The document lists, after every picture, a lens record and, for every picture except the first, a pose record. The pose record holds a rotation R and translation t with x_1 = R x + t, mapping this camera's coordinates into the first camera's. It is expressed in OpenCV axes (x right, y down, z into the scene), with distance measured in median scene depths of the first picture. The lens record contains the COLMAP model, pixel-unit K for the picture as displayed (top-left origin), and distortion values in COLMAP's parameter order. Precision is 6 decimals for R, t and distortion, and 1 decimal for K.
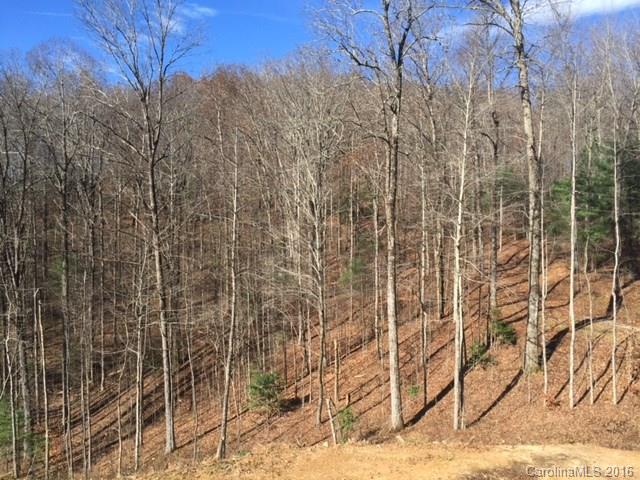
lens RADIAL K [[541.4, 0, 320.4], [0, 541.4, 237.3], [0, 0, 1]] dist [0.083097, -0.110343]
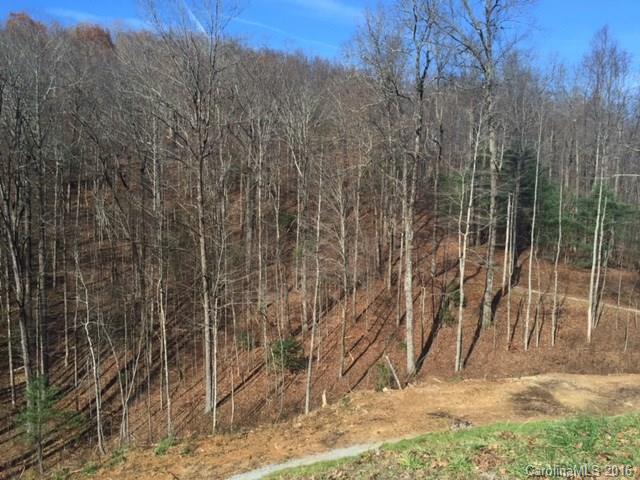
lens RADIAL K [[541.4, 0, 318.7], [0, 541.4, 239.9], [0, 0, 1]] dist [0.083097, -0.110343]
pose [[0.945410, -0.001857, 0.325878, -0.461853], [-0.024807, 0.996672, 0.077646, -0.068192], [-0.324937, -0.081491, 0.942218, -0.140019]]
